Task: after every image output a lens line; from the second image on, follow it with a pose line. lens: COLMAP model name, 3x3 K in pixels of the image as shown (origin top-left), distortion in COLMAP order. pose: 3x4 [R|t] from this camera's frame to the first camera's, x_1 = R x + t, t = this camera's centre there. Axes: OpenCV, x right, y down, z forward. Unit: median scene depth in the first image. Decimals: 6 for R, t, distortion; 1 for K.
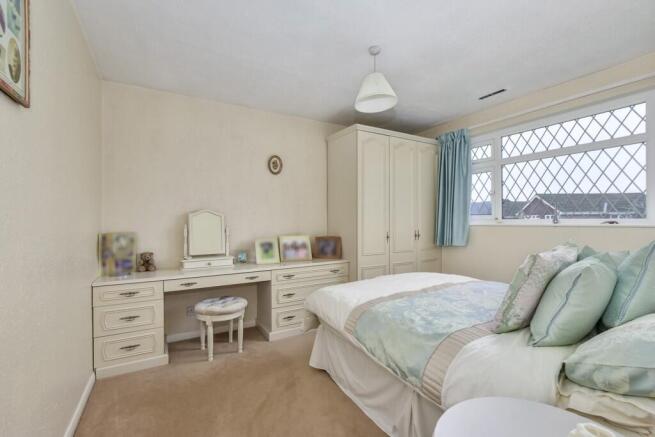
lens RADIAL K [[290.3, 0, 327.5], [0, 290.3, 218.5], [0, 0, 1]] dist [0.000011, -0.000113]
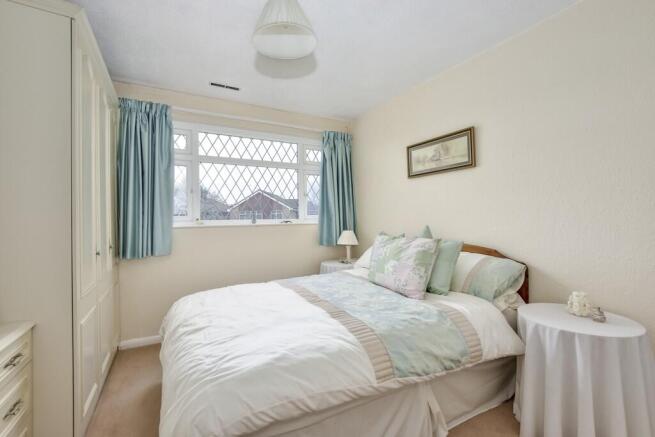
lens RADIAL K [[290.3, 0, 327.5], [0, 290.3, 218.5], [0, 0, 1]] dist [0.000011, -0.000113]
pose [[0.016512, 0.001909, 0.999862, -0.383600], [0.007949, 0.999966, -0.002040, 0.002787], [-0.999832, 0.007982, 0.016497, 0.687716]]
